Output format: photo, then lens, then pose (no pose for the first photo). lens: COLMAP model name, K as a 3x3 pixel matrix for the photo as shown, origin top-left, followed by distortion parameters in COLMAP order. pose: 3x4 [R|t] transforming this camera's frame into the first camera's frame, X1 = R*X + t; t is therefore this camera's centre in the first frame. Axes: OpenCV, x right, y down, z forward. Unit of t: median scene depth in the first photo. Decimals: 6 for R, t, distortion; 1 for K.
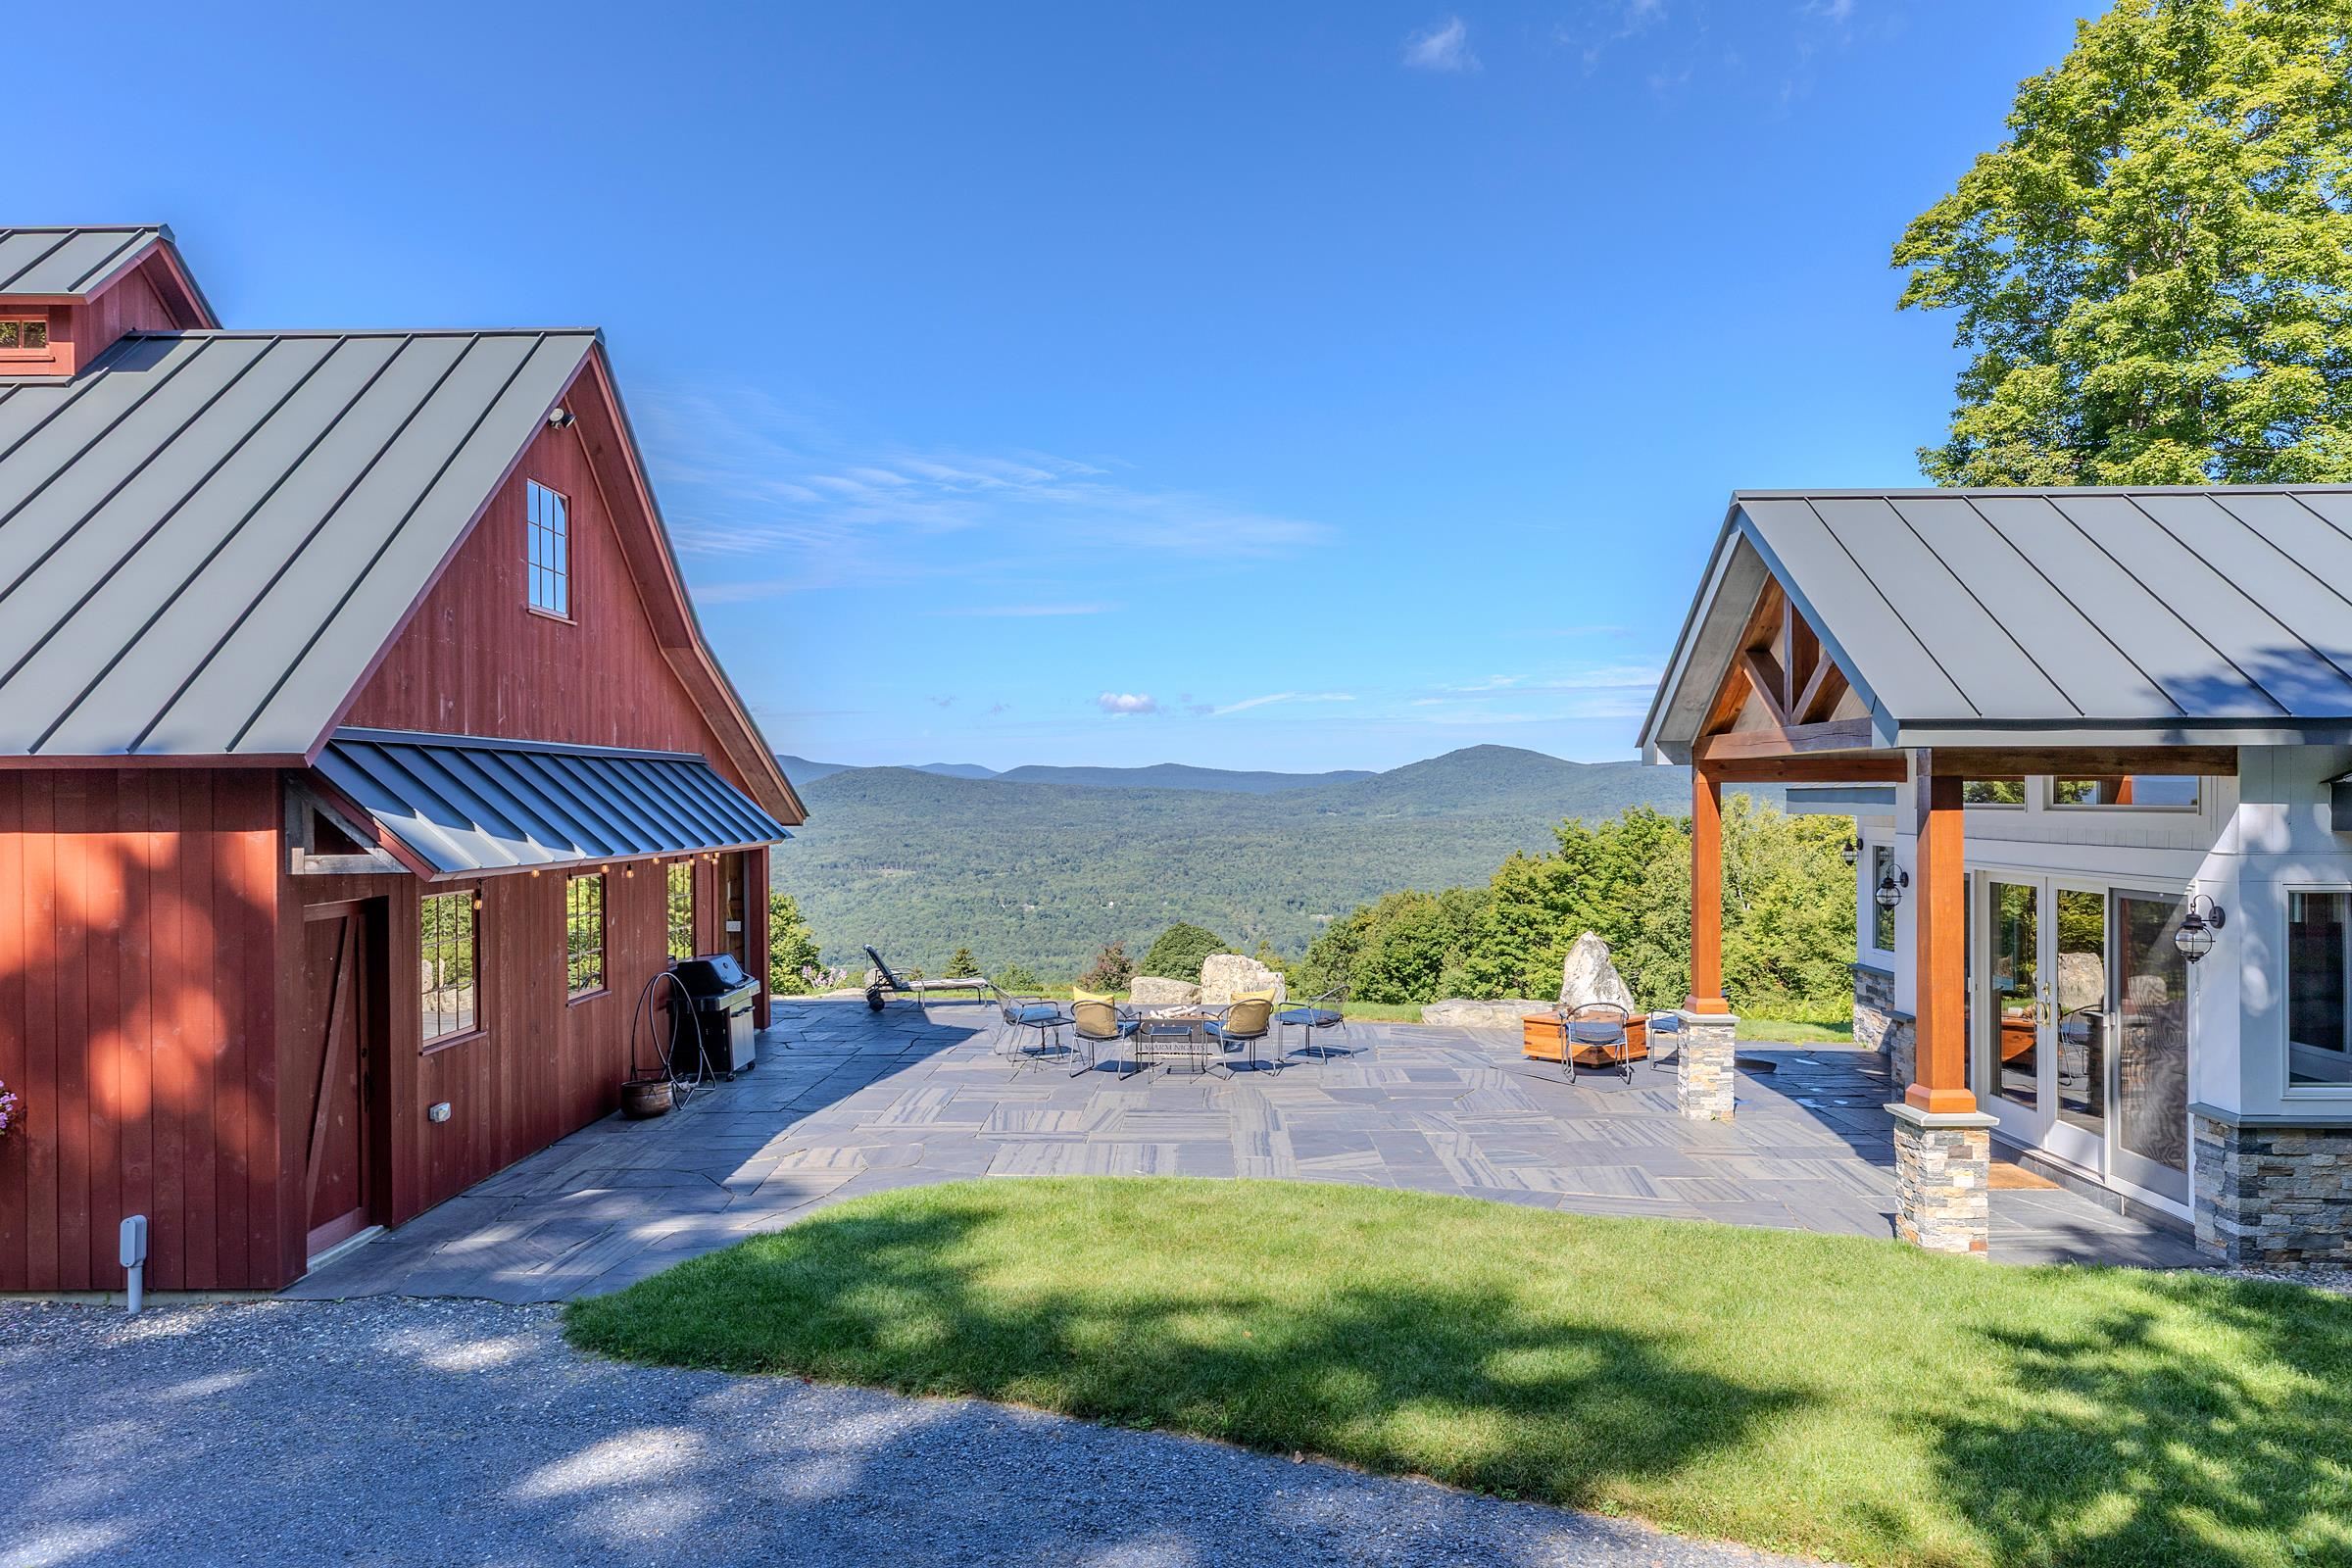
lens RADIAL K [[1603.8, 0, 1178.1], [0, 1603.8, 790.1], [0, 0, 1]] dist [0.028627, -0.000848]
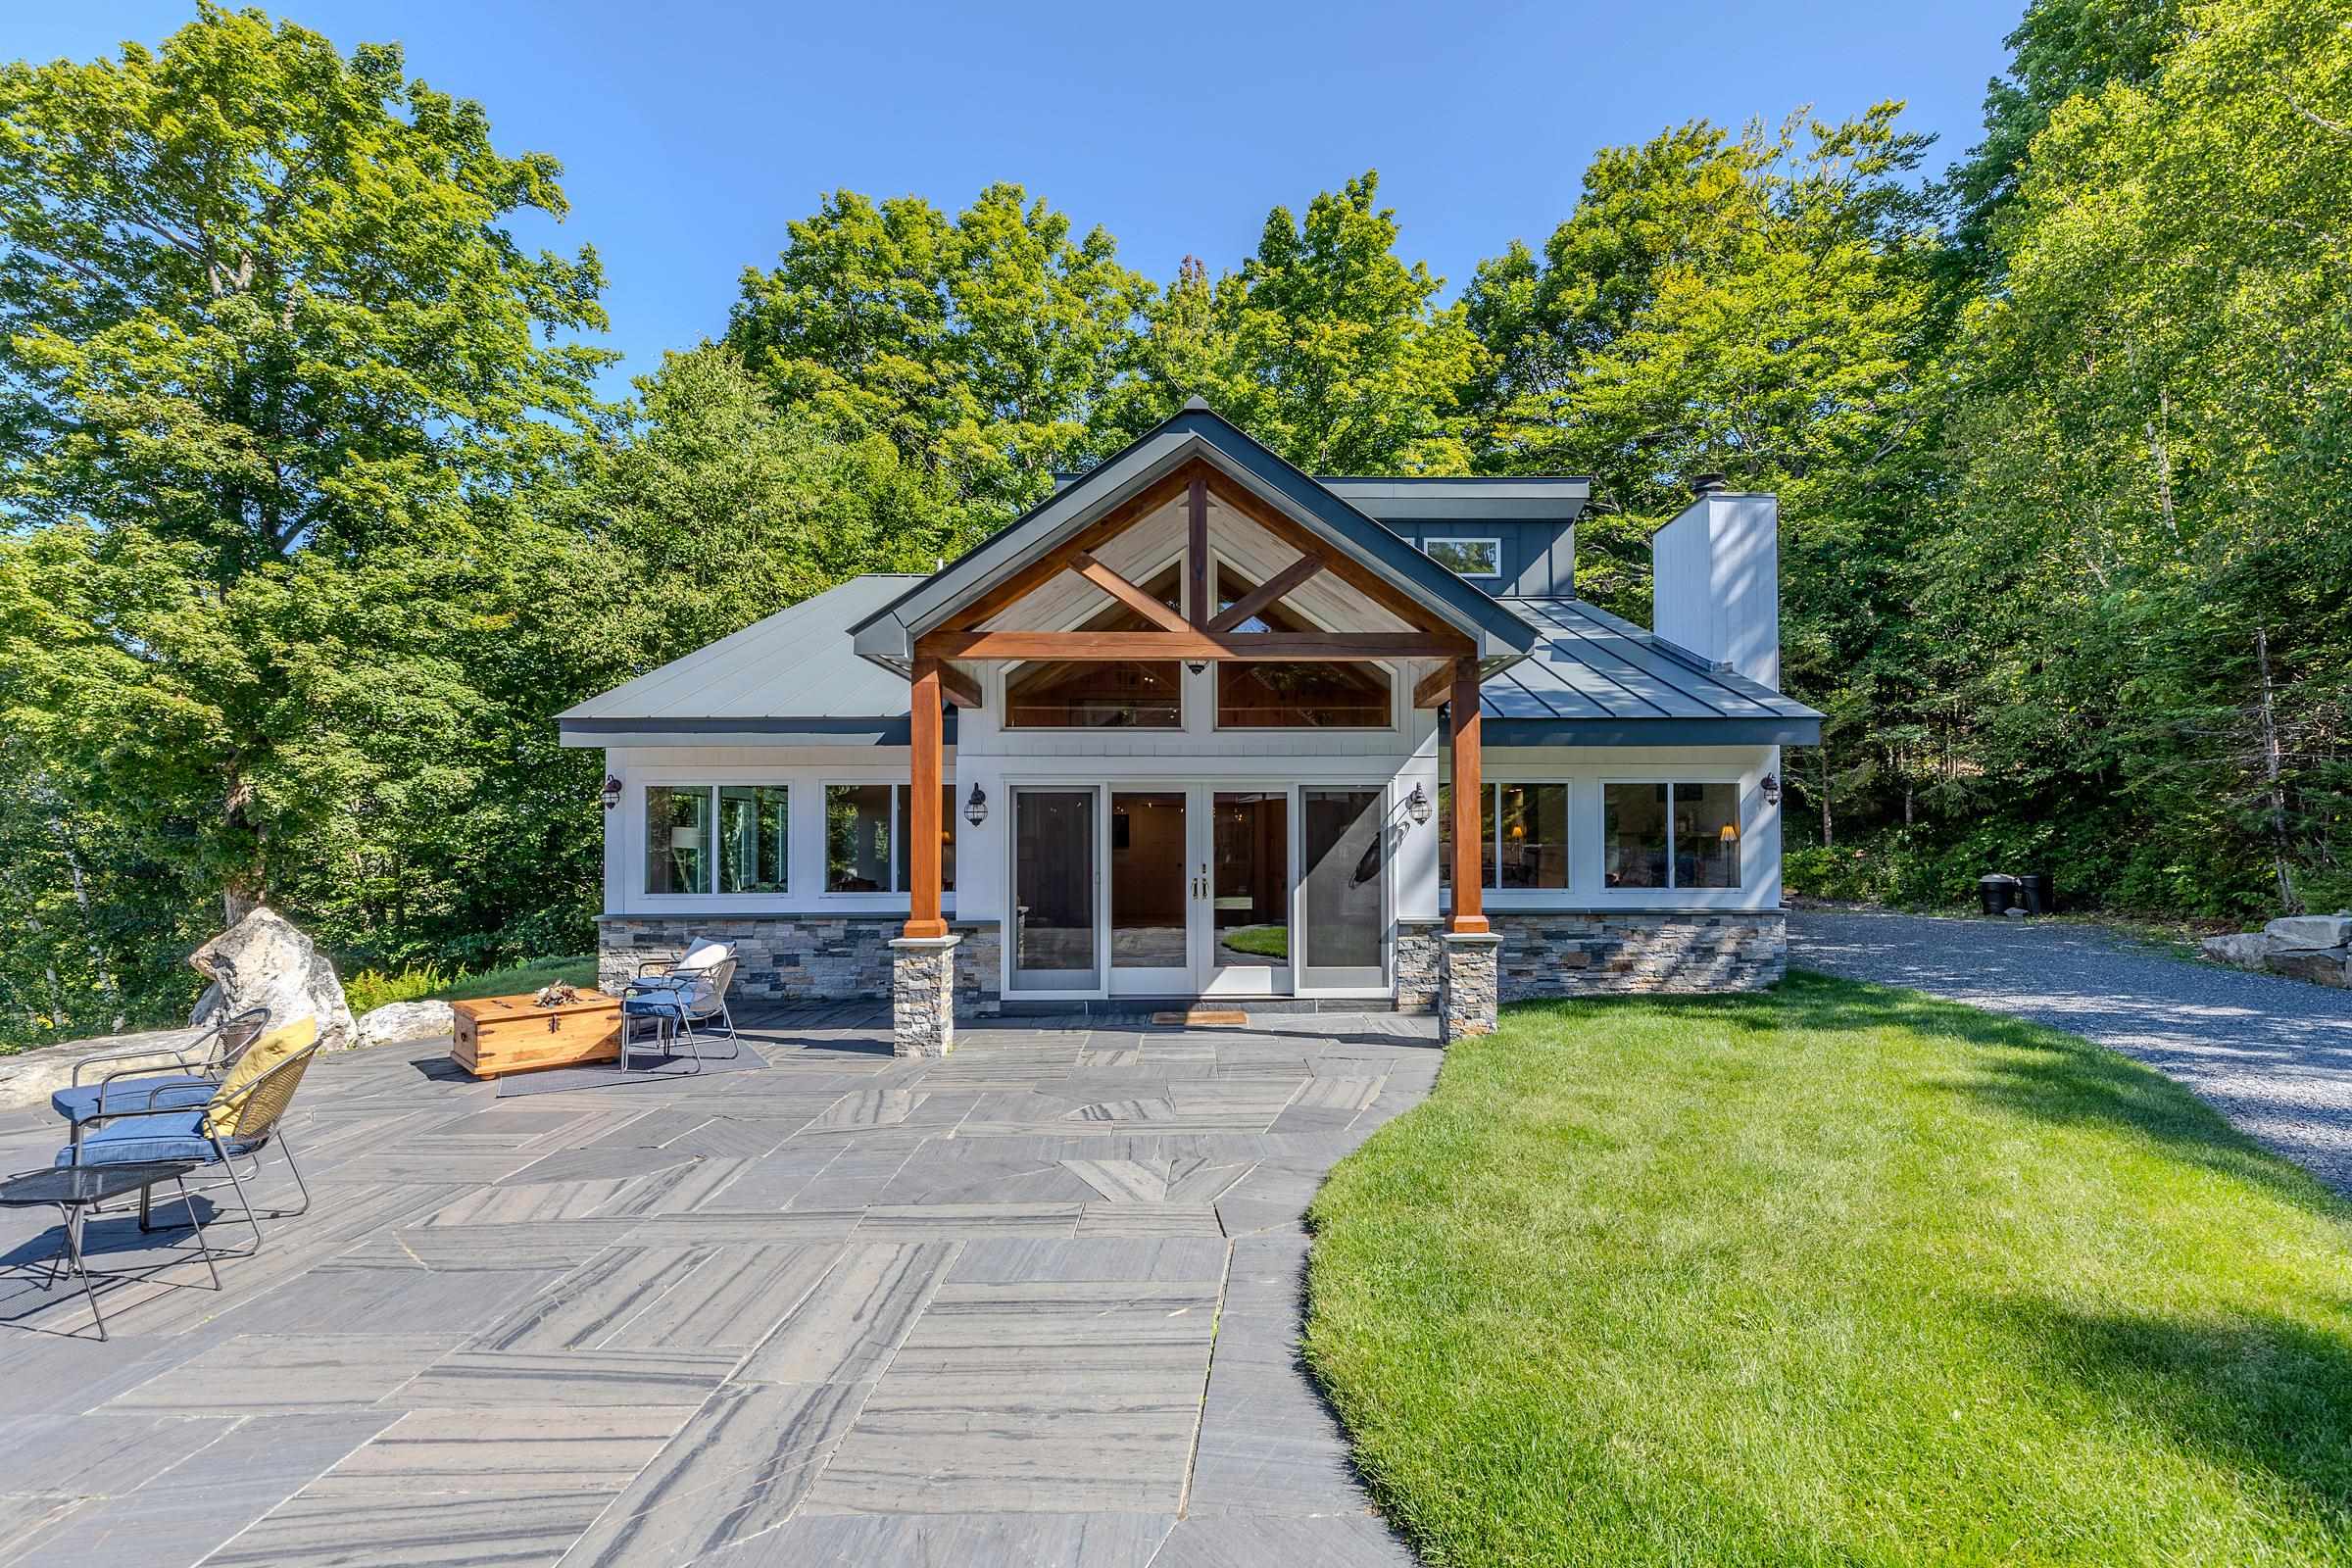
lens RADIAL K [[1097.0, 0, 1282.2], [0, 1097.0, 812.2], [0, 0, 1]] dist [0.001353, -0.000566]
pose [[-0.041182, 0.021337, 0.998924, -0.240494], [0.002490, 0.999771, -0.021253, 0.065874], [-0.999149, 0.001612, -0.041226, 0.668832]]
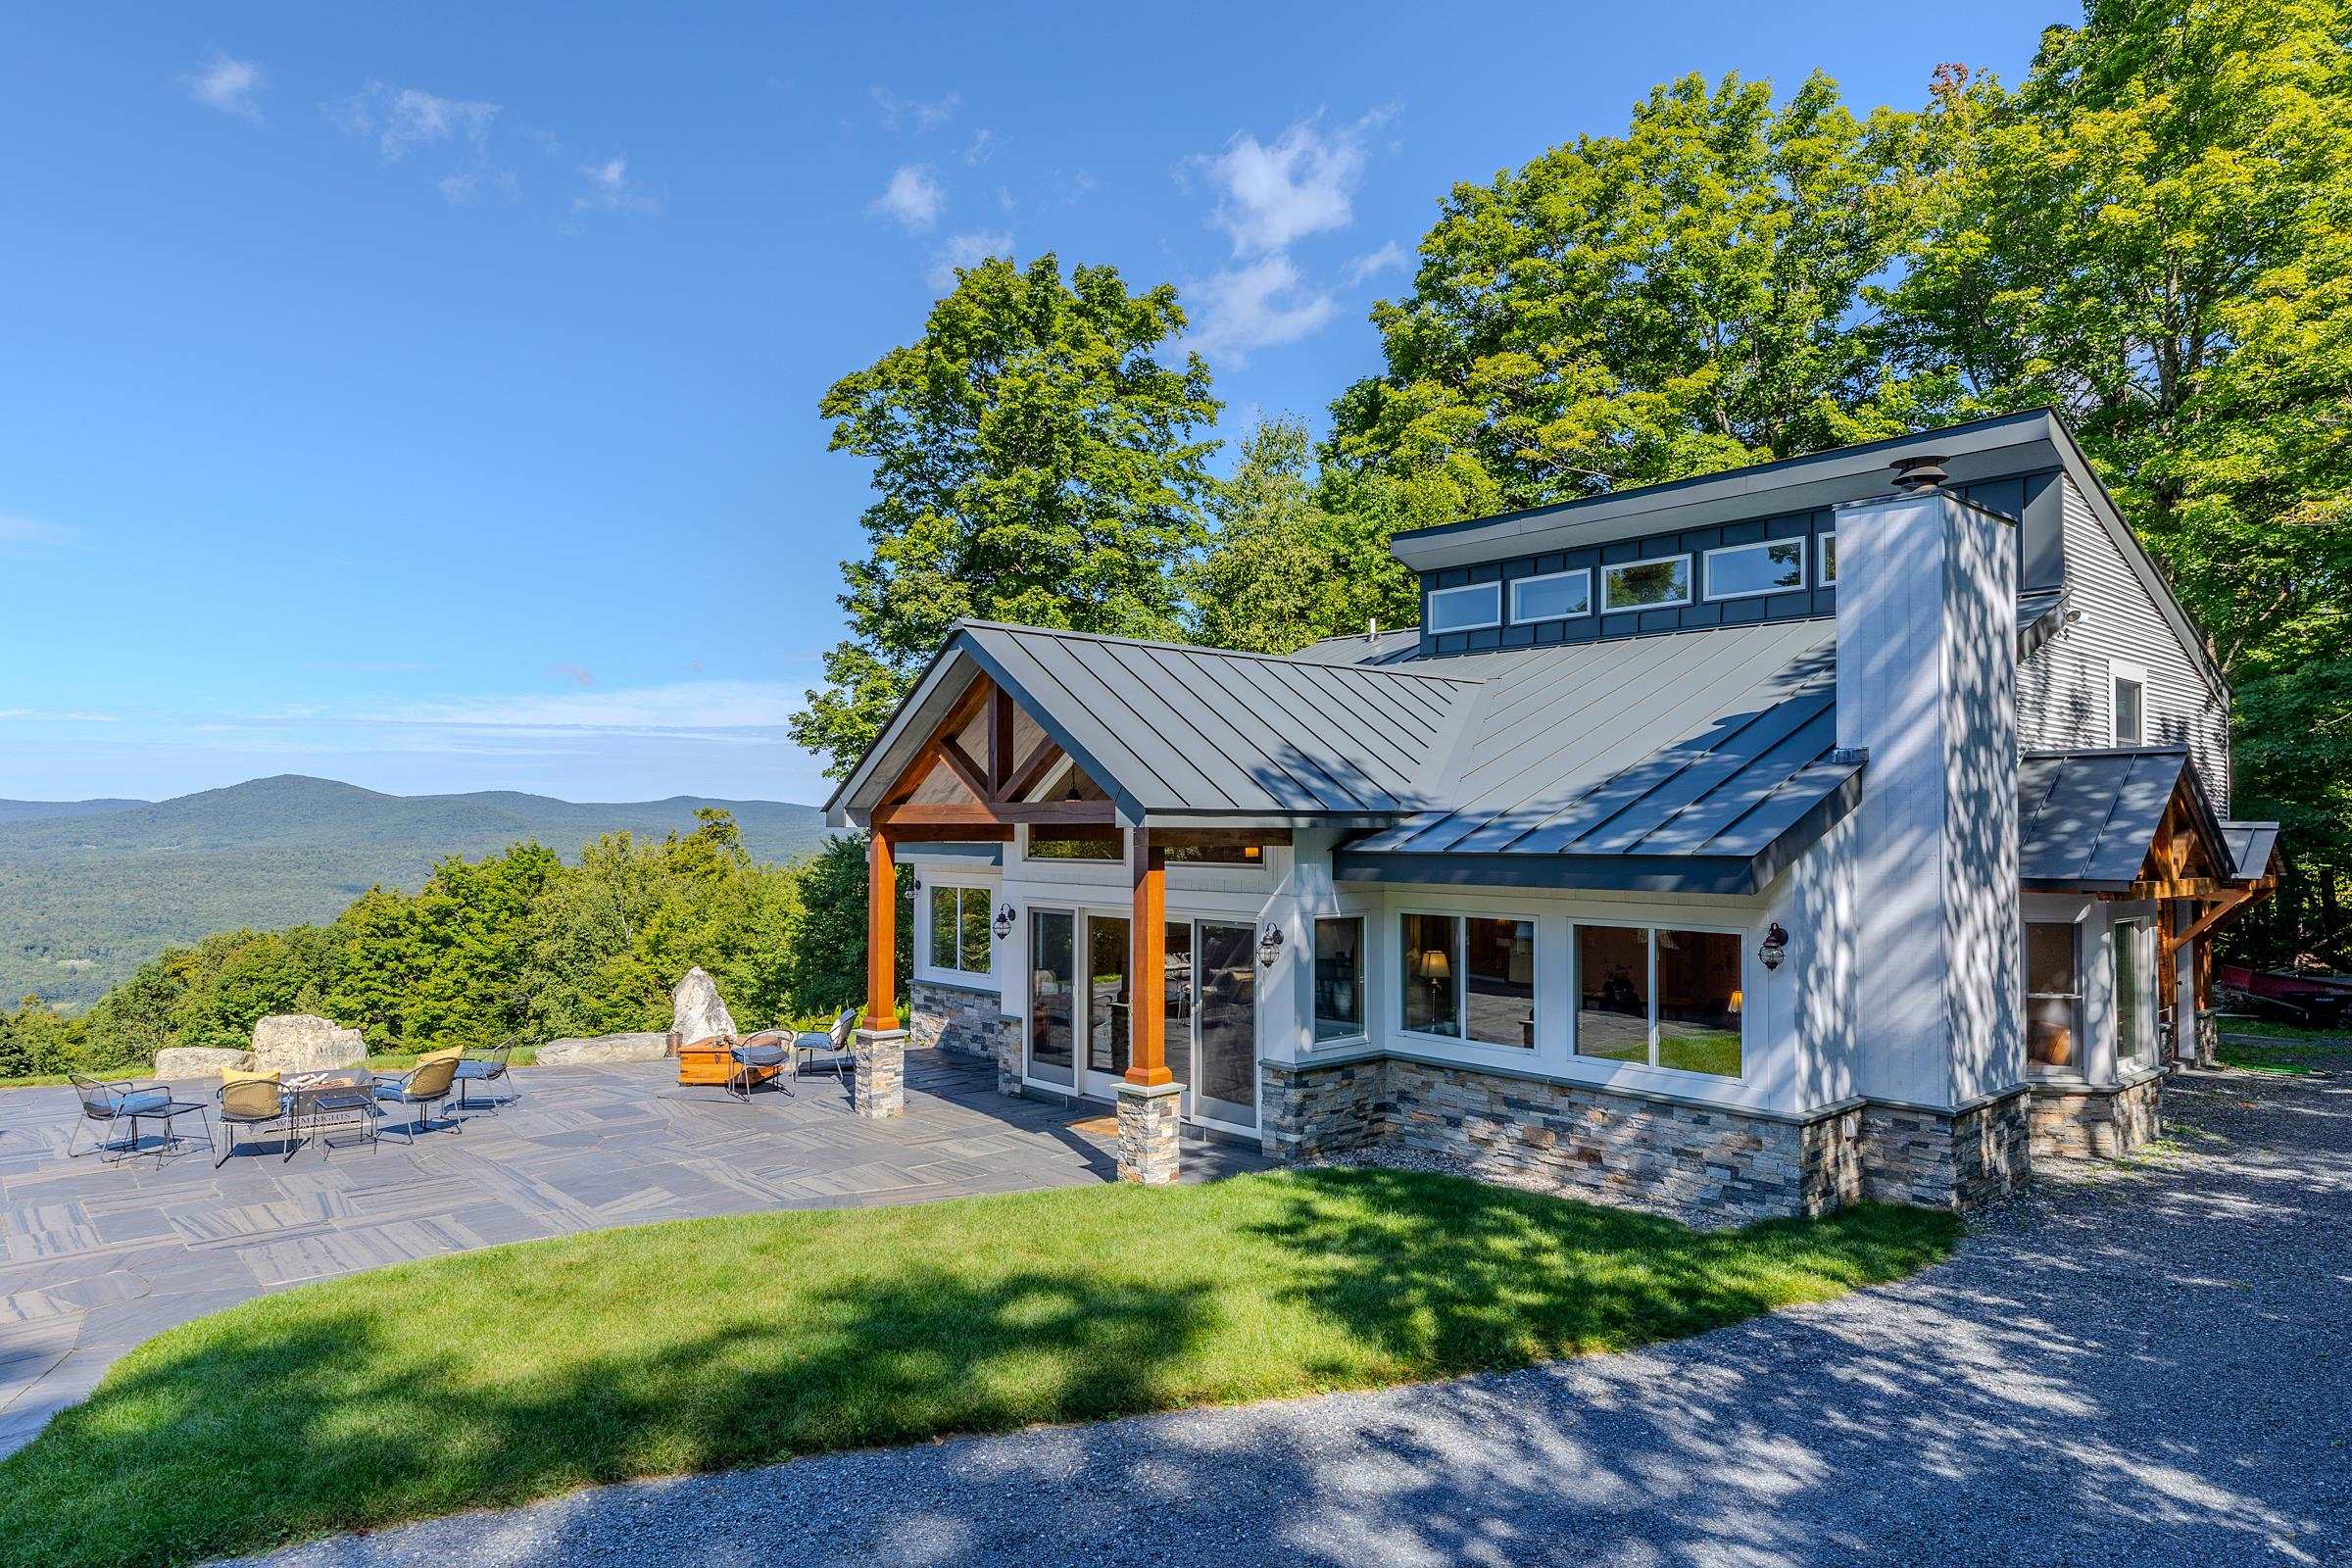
lens RADIAL K [[1414.7, 0, 1164.3], [0, 1414.7, 798.4], [0, 0, 1]] dist [0.021939, -0.001643]
pose [[0.738926, 0.020428, 0.673477, -0.197241], [-0.008110, 0.999738, -0.021426, -0.013478], [-0.673738, 0.010370, 0.738897, 0.043309]]
